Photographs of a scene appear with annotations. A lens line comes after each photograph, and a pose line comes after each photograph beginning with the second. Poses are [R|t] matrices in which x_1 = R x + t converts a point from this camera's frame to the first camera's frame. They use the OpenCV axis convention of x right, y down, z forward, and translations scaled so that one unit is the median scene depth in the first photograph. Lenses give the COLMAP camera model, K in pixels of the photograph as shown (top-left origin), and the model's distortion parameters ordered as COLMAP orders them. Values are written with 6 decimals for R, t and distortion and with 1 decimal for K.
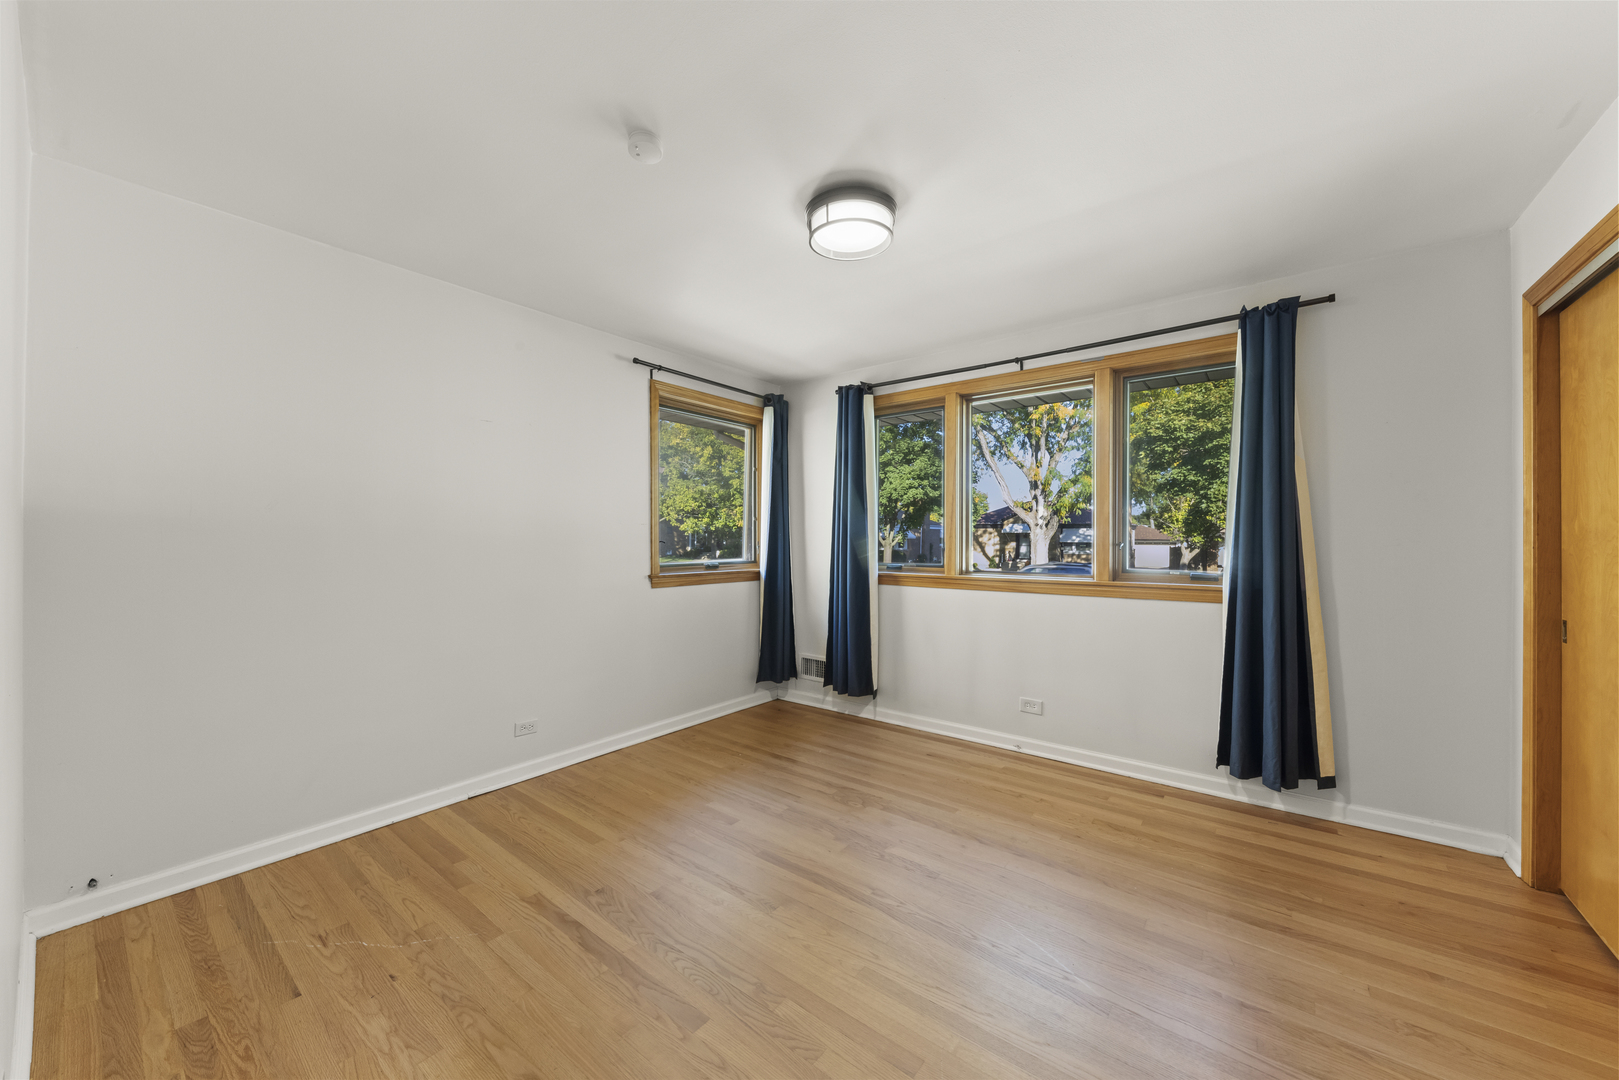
lens RADIAL K [[594.3, 0, 805.1], [0, 594.3, 538.5], [0, 0, 1]] dist [-0.000996, -0.000599]
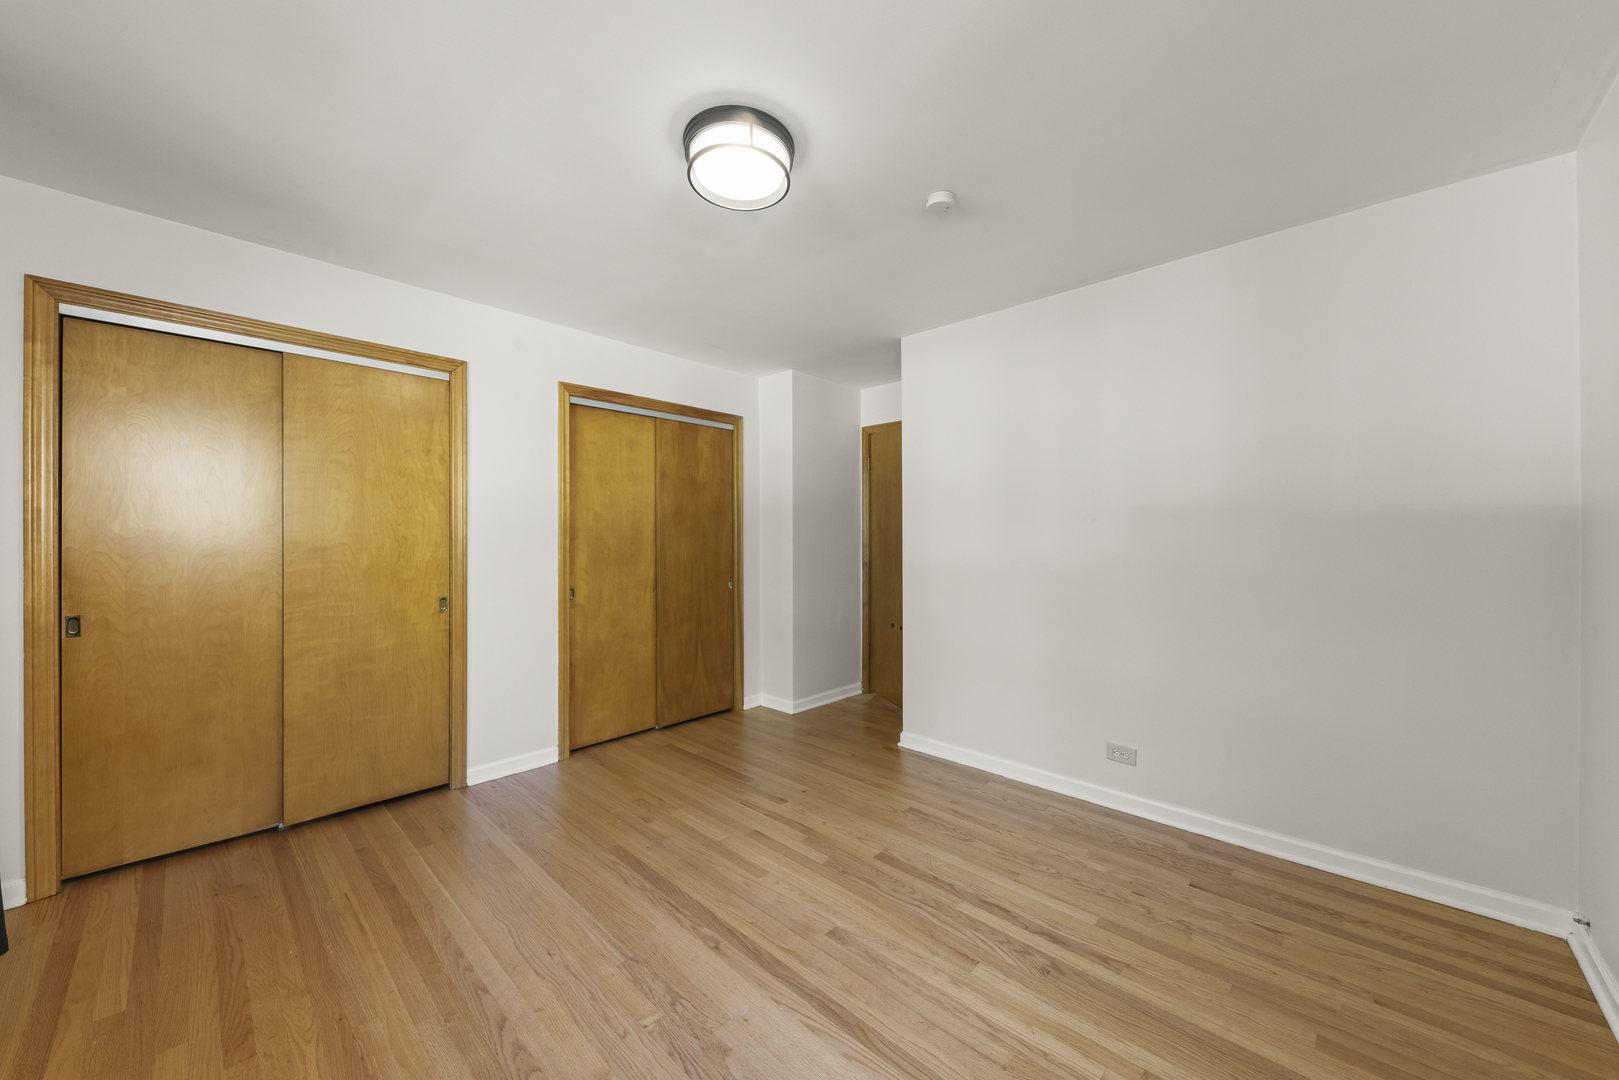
lens RADIAL K [[594.3, 0, 807.1], [0, 594.3, 538.8], [0, 0, 1]] dist [-0.000996, -0.000599]
pose [[-0.995850, -0.002797, 0.090965, -0.098684], [-0.002853, 0.999996, -0.000483, 0.001117], [-0.090963, -0.000741, -0.995854, 1.943435]]
